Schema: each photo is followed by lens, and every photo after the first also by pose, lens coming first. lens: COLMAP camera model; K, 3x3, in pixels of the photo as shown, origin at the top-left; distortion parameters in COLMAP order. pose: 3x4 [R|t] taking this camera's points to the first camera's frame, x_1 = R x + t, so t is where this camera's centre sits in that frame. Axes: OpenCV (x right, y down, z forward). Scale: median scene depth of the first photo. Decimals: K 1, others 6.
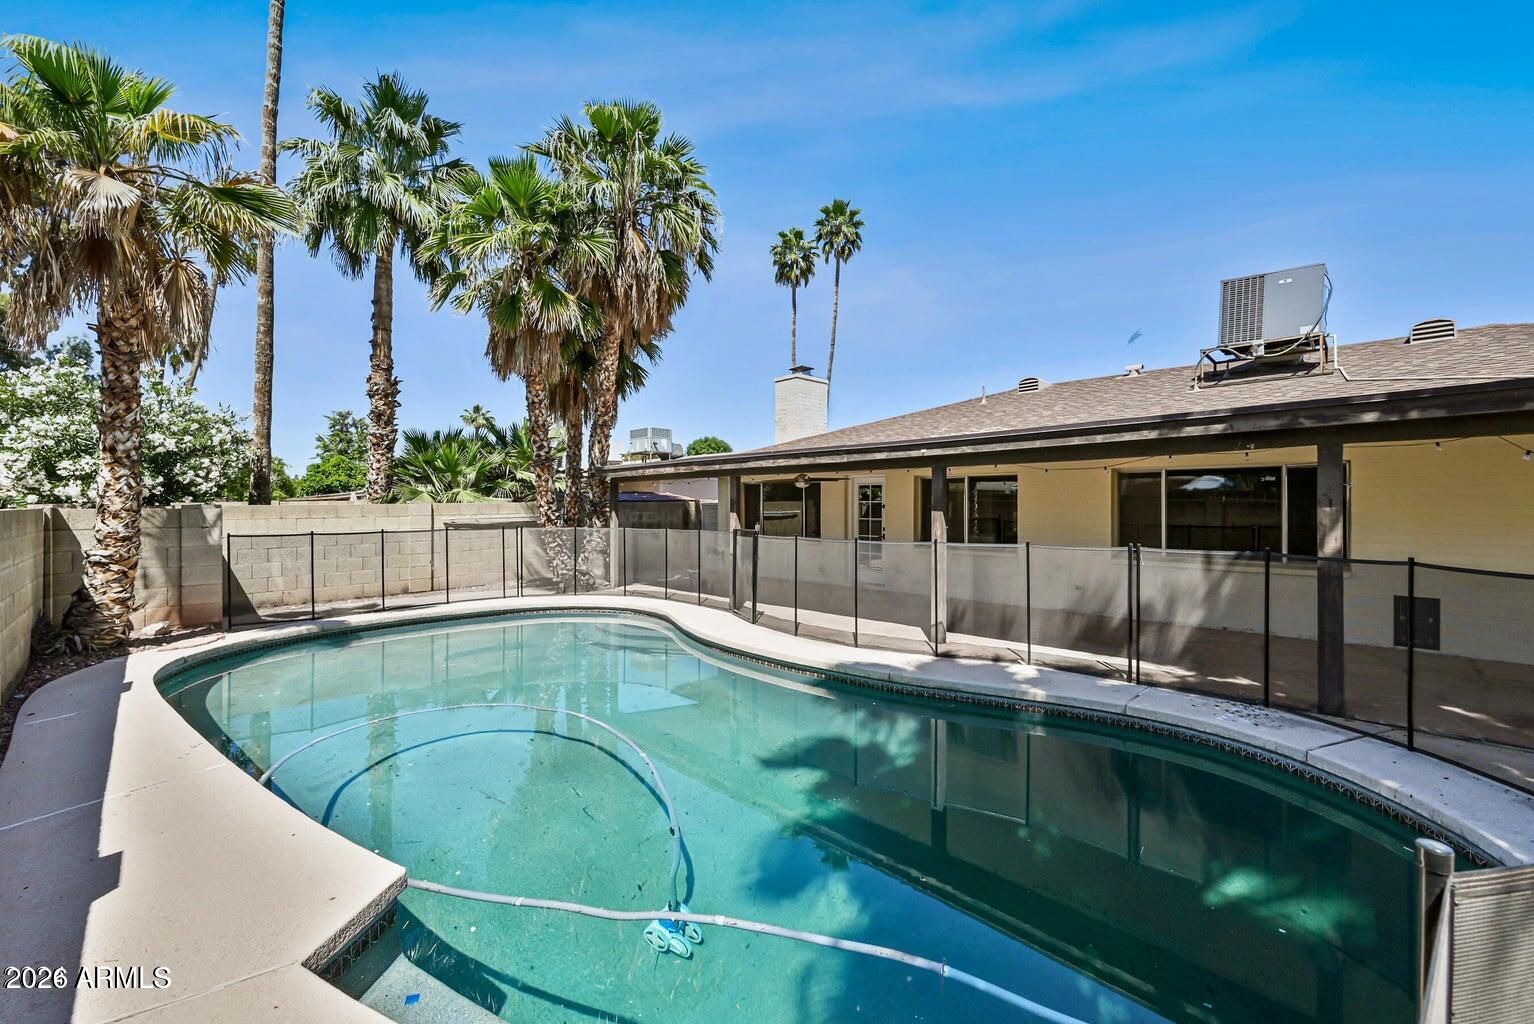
lens RADIAL K [[609.2, 0, 765.6], [0, 609.2, 506.8], [0, 0, 1]] dist [0.001287, -0.000134]
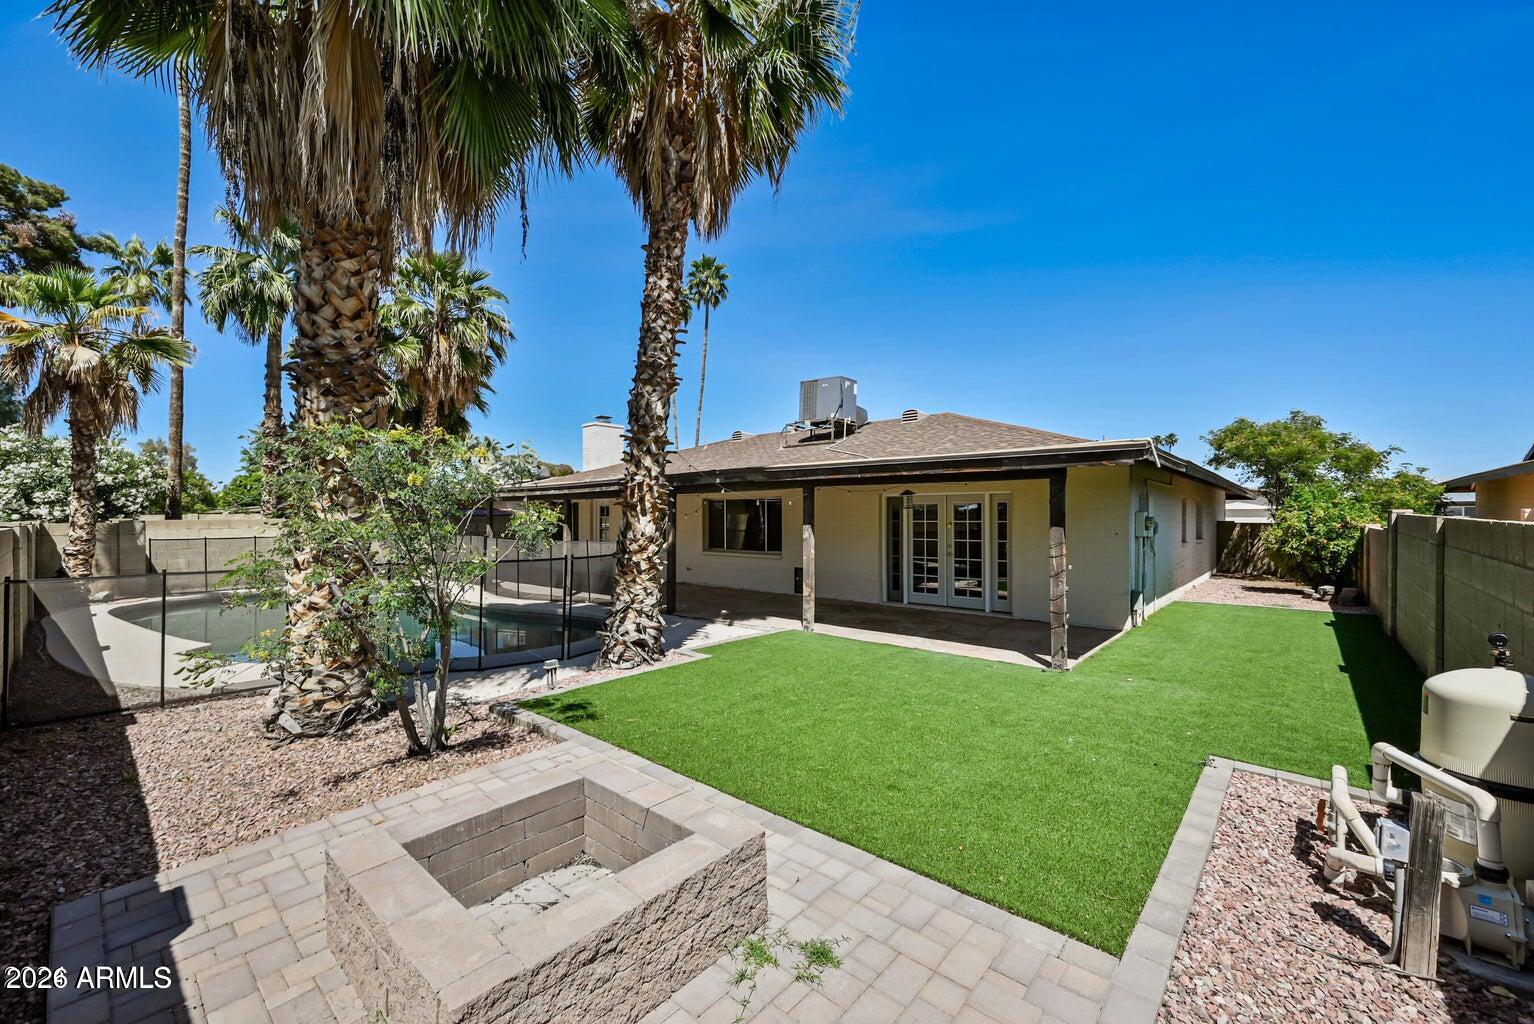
lens RADIAL K [[609.2, 0, 769.5], [0, 609.2, 518.4], [0, 0, 1]] dist [0.001287, -0.000134]
pose [[0.997526, -0.001902, 0.070275, 0.556289], [0.001692, 0.999994, 0.003046, -0.009606], [-0.070280, -0.002919, 0.997523, -0.629060]]
